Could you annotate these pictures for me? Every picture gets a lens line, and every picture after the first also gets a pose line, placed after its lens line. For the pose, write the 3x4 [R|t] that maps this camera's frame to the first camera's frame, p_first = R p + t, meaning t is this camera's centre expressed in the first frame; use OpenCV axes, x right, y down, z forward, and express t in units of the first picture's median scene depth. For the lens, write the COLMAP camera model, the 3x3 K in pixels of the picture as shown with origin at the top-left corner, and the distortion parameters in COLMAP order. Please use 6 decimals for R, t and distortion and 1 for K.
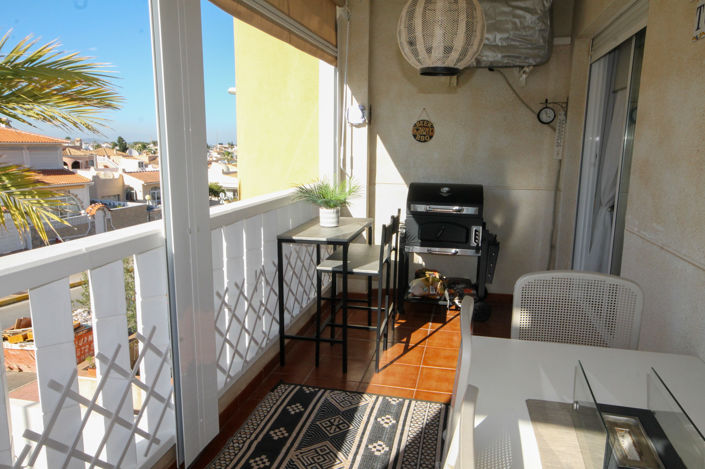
lens RADIAL K [[505.8, 0, 352.5], [0, 505.8, 234.5], [0, 0, 1]] dist [-0.000567, -0.000138]
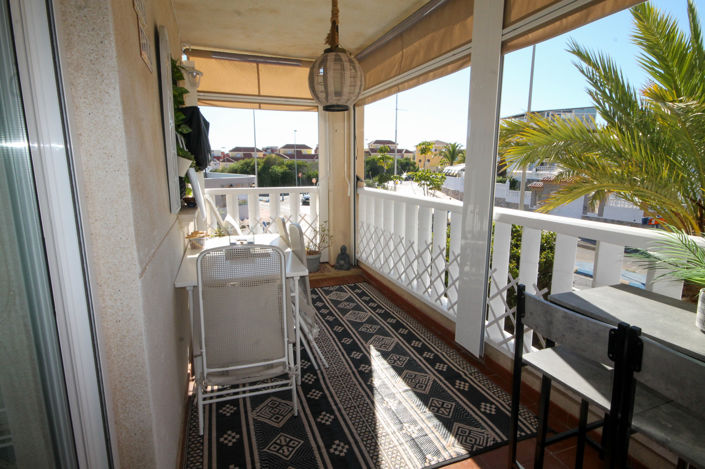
lens RADIAL K [[381.0, 0, 352.5], [0, 381.0, 234.5], [0, 0, 1]] dist [0.000625, 0.000102]
pose [[-0.836389, 0.093624, -0.540081, 0.526060], [-0.107374, 0.938231, 0.328928, -0.228527], [0.537517, 0.333102, -0.774673, 1.367815]]
